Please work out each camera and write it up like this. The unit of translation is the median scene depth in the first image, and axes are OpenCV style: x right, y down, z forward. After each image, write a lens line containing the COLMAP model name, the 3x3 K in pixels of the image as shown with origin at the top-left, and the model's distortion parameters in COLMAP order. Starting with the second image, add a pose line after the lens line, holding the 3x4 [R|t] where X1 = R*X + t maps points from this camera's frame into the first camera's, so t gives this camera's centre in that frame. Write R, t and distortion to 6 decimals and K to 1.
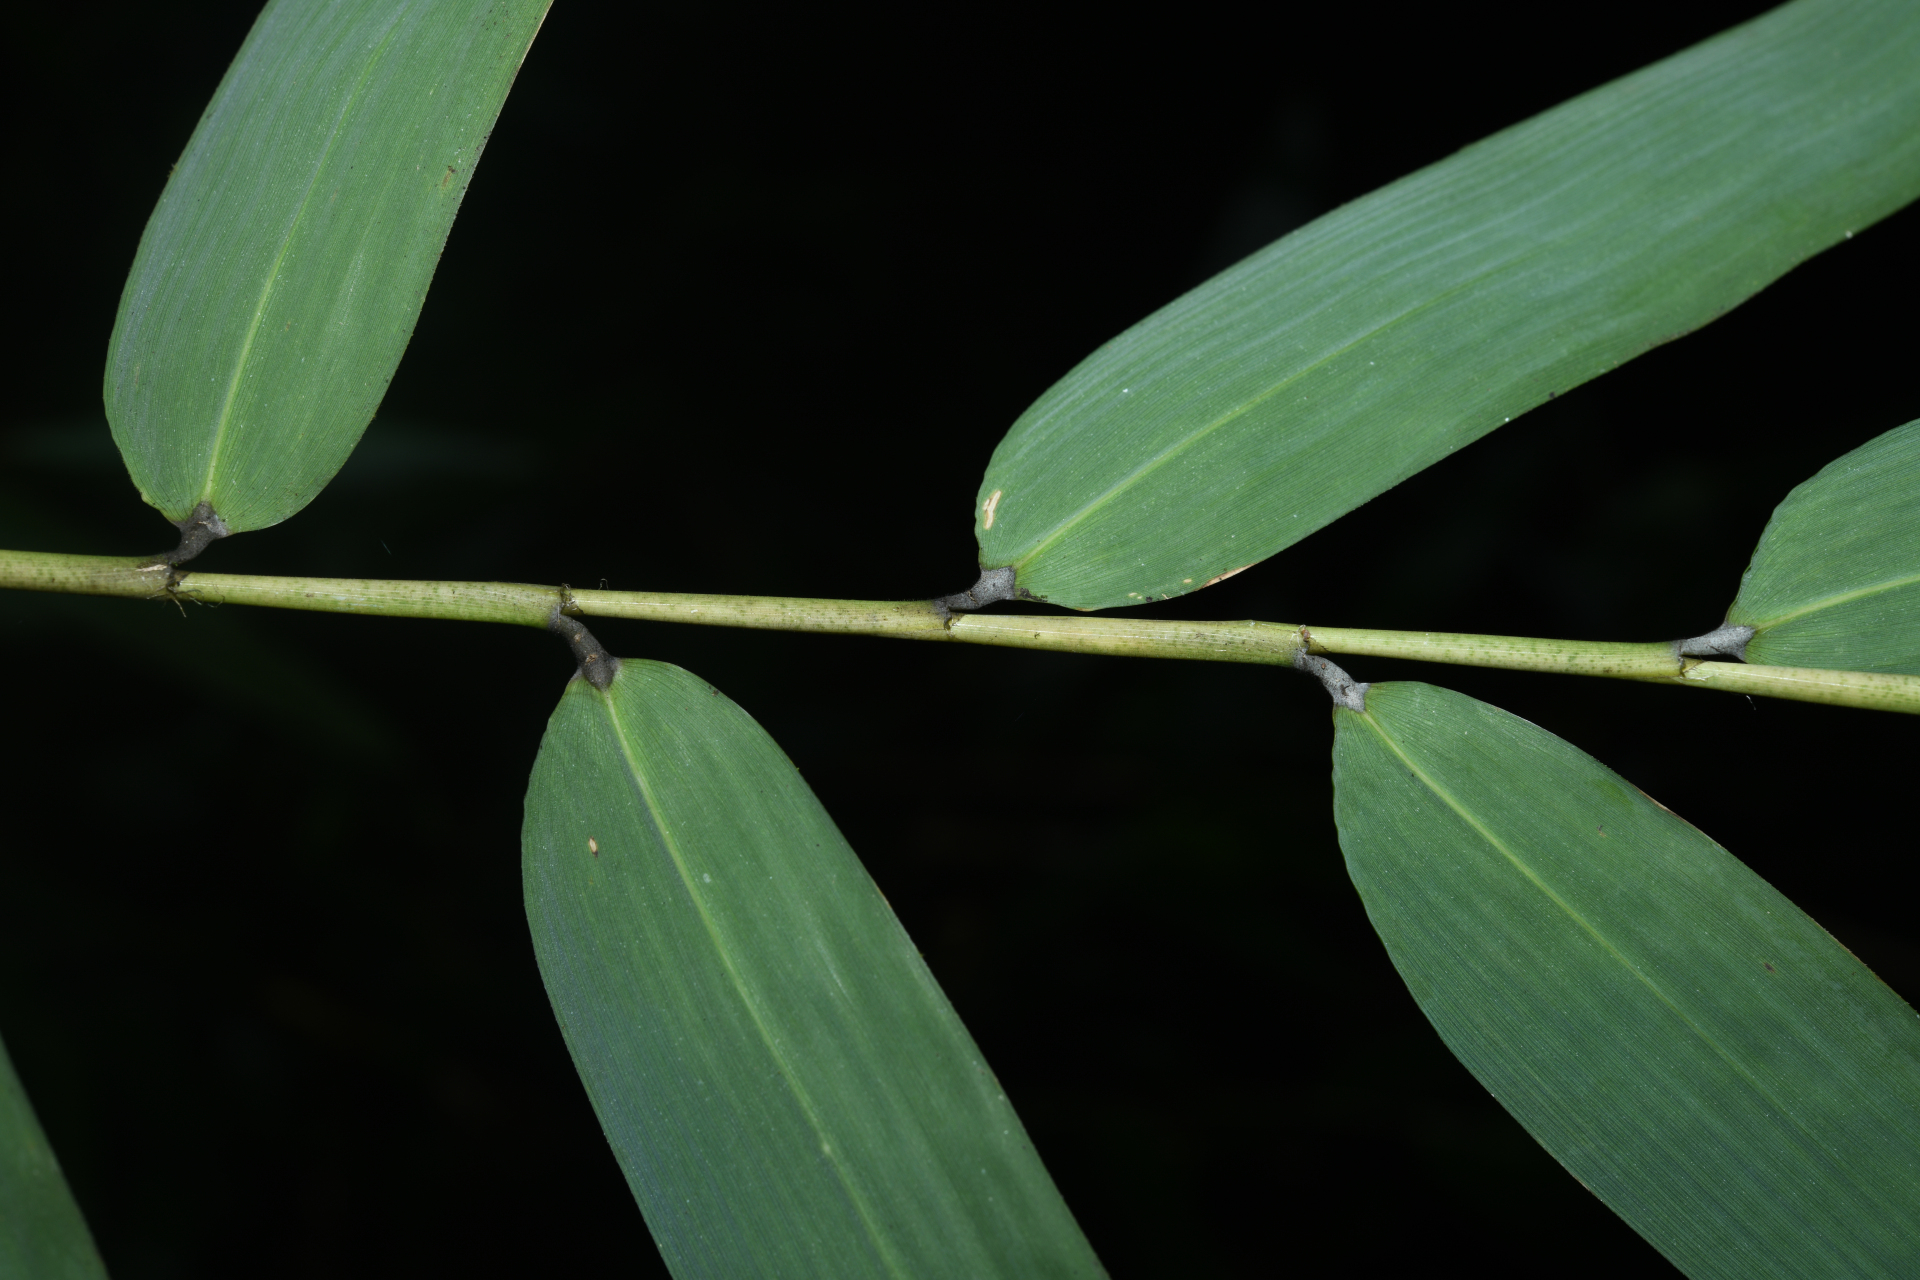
lens RADIAL K [[3382.6, 0, 960.0], [0, 3382.6, 640.0], [0, 0, 1]] dist [-0.030786, -0.006929]
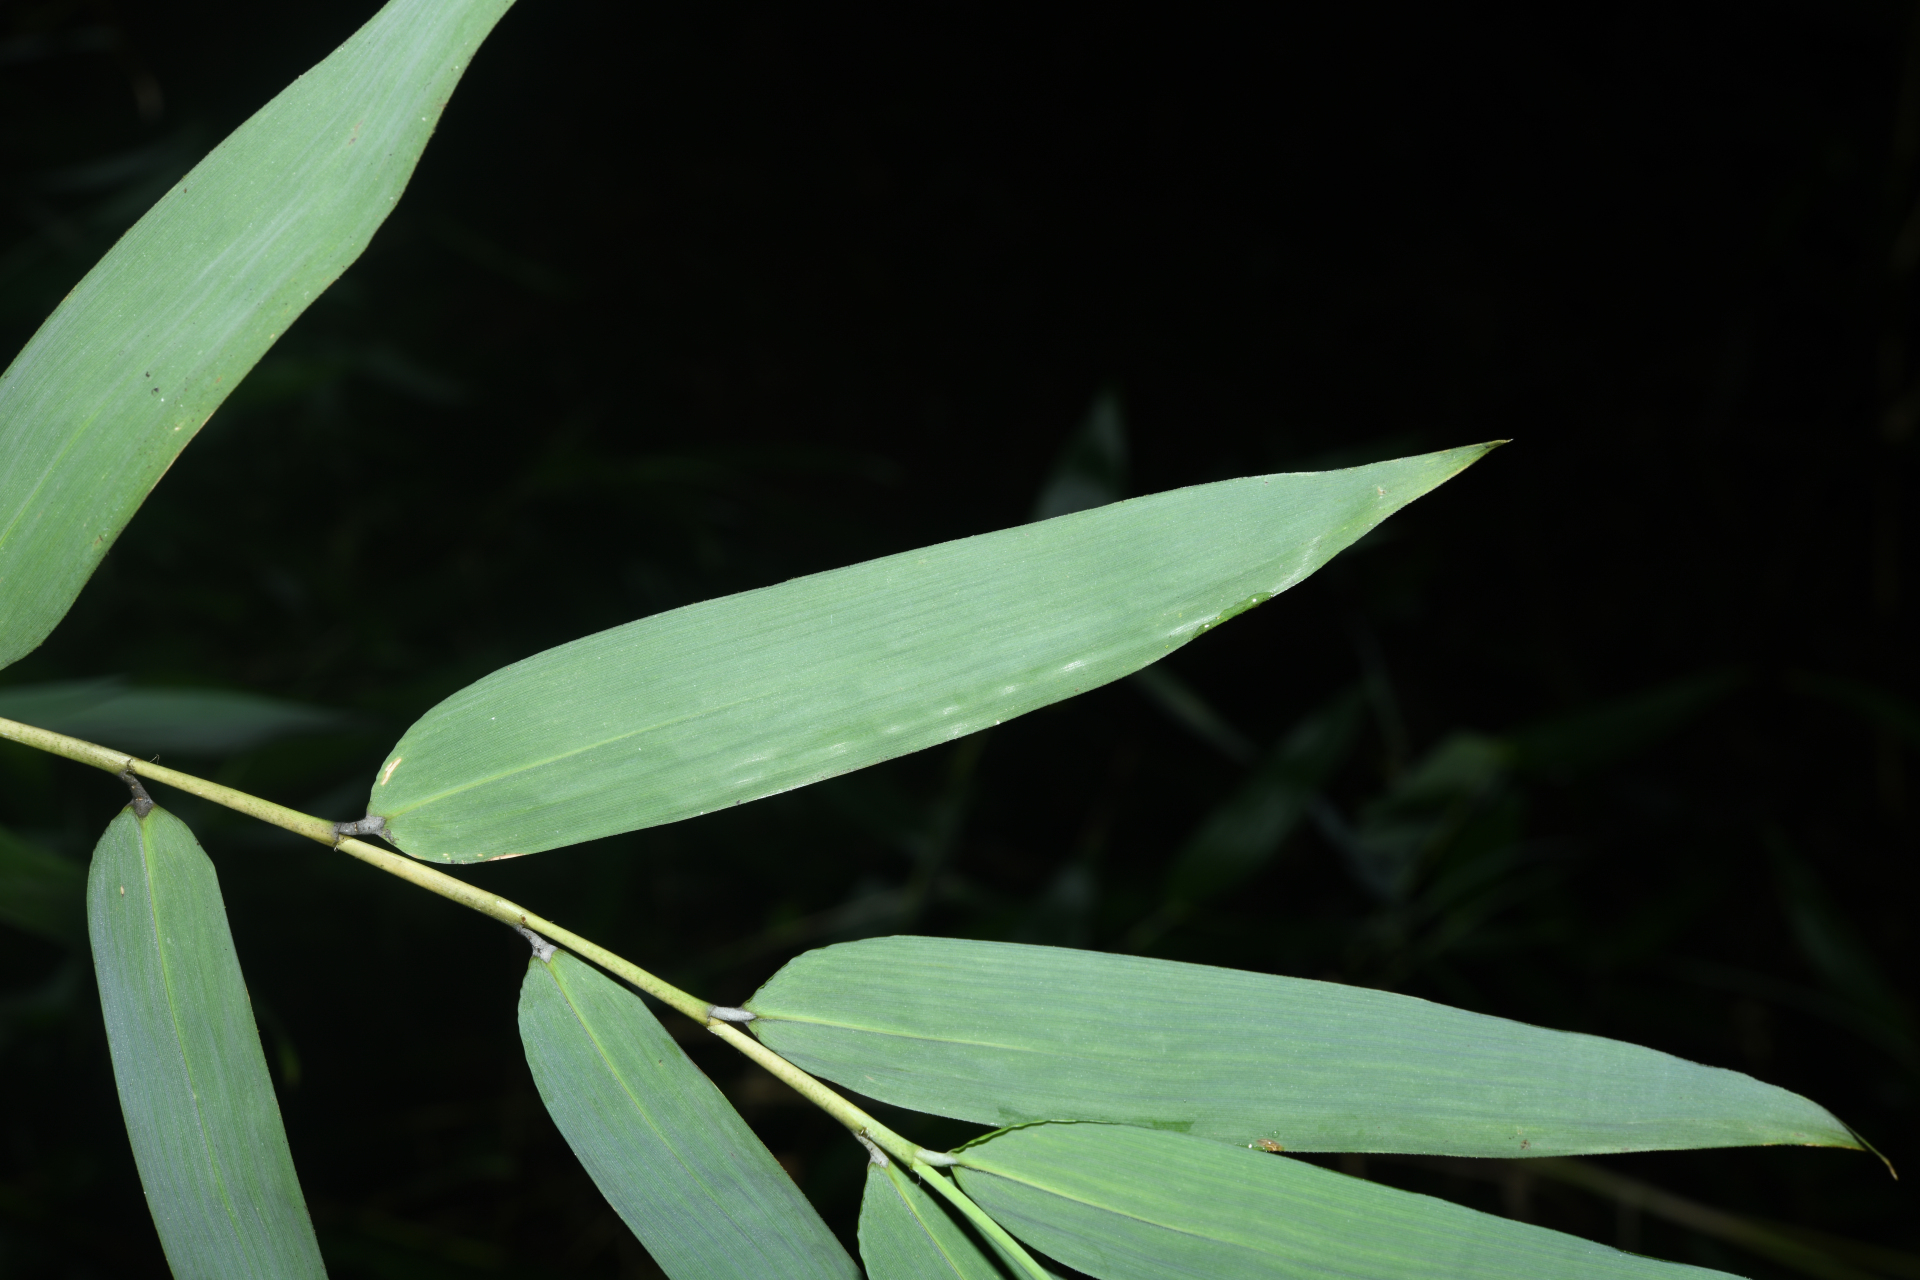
lens RADIAL K [[3382.6, 0, 960.0], [0, 3382.6, 640.0], [0, 0, 1]] dist [-0.030786, -0.006929]
pose [[0.939703, 0.333039, -0.077741, 0.399234], [-0.246197, 0.816551, 0.522141, -1.078853], [0.237372, -0.471518, 0.849309, -0.351779]]
